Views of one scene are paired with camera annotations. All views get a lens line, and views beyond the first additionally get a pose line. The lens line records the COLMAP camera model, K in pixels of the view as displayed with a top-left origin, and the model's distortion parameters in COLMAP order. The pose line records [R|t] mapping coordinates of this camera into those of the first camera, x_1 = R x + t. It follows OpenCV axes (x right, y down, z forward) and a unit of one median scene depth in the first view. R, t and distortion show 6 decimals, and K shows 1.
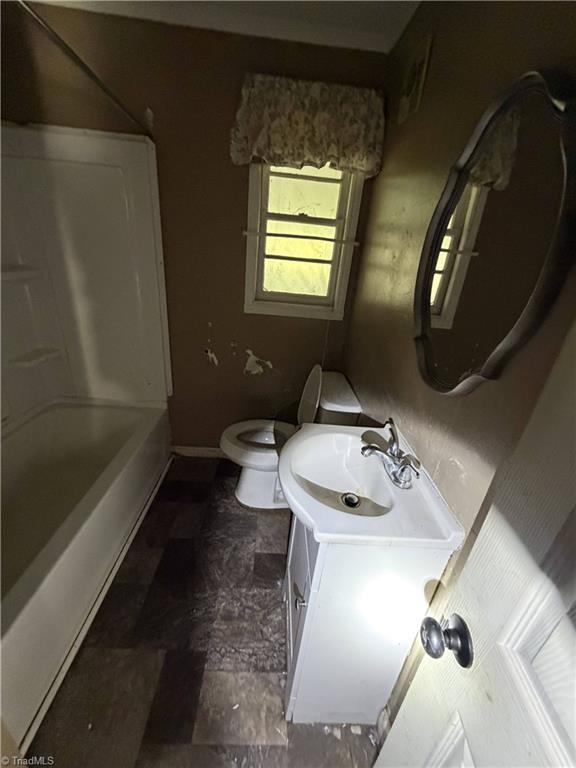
lens RADIAL K [[307.3, 0, 288.4], [0, 307.3, 383.8], [0, 0, 1]] dist [0.000156, 0.000007]
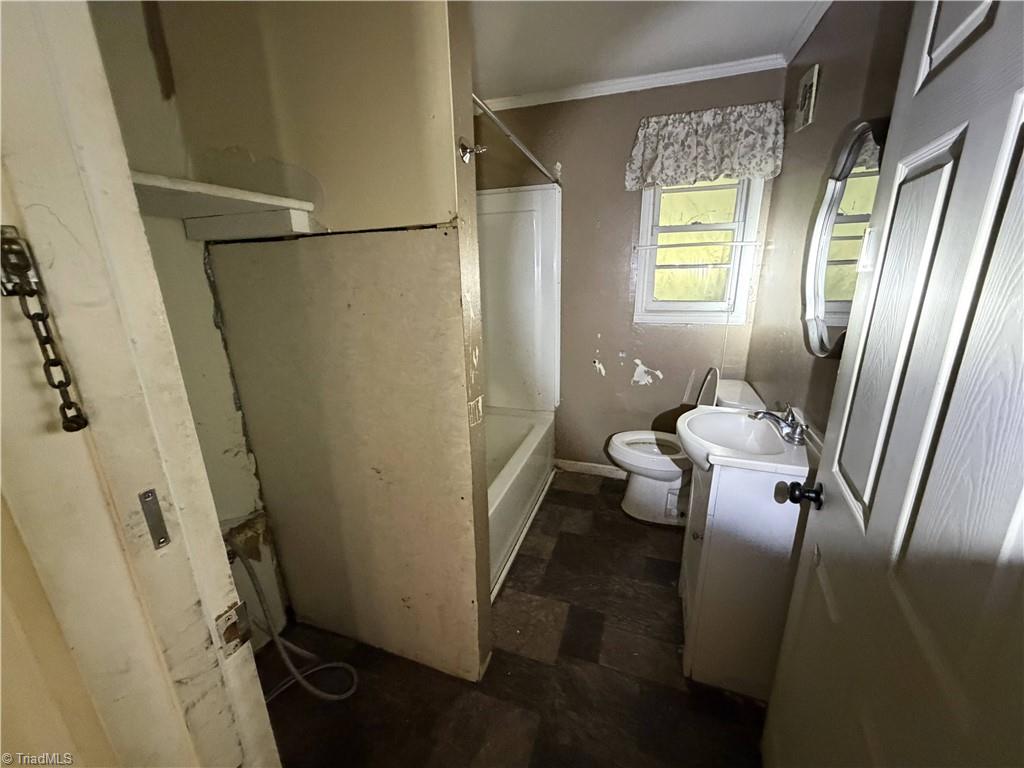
lens RADIAL K [[409.7, 0, 508.2], [0, 409.7, 387.8], [0, 0, 1]] dist [0.000156, 0.000007]
pose [[0.927593, -0.002548, -0.373584, -0.029080], [-0.044616, 0.992065, -0.117545, 0.203148], [0.370919, 0.125702, 0.920119, -0.473857]]
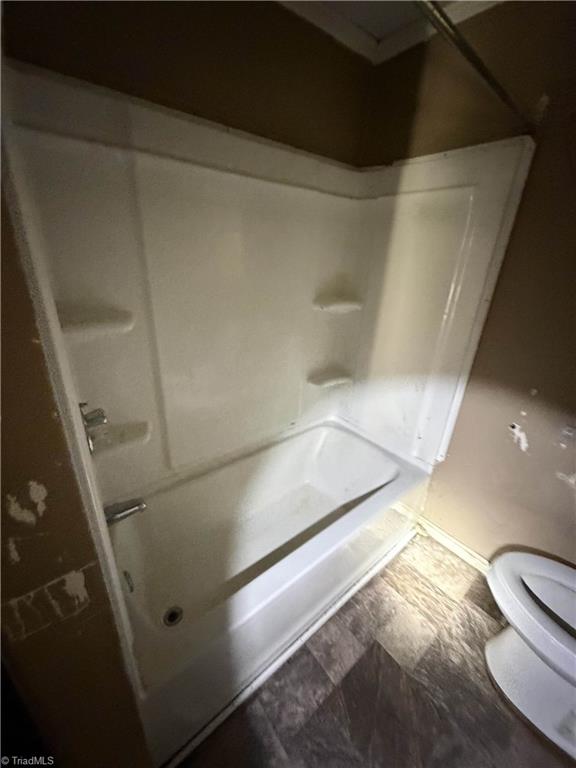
lens RADIAL K [[307.3, 0, 288.1], [0, 307.3, 385.8], [0, 0, 1]] dist [0.000156, 0.000007]
pose [[0.614597, 0.255332, -0.746375, -0.112775], [-0.303316, 0.949918, 0.075200, -0.120056], [0.728196, 0.180170, 0.661264, 0.210518]]
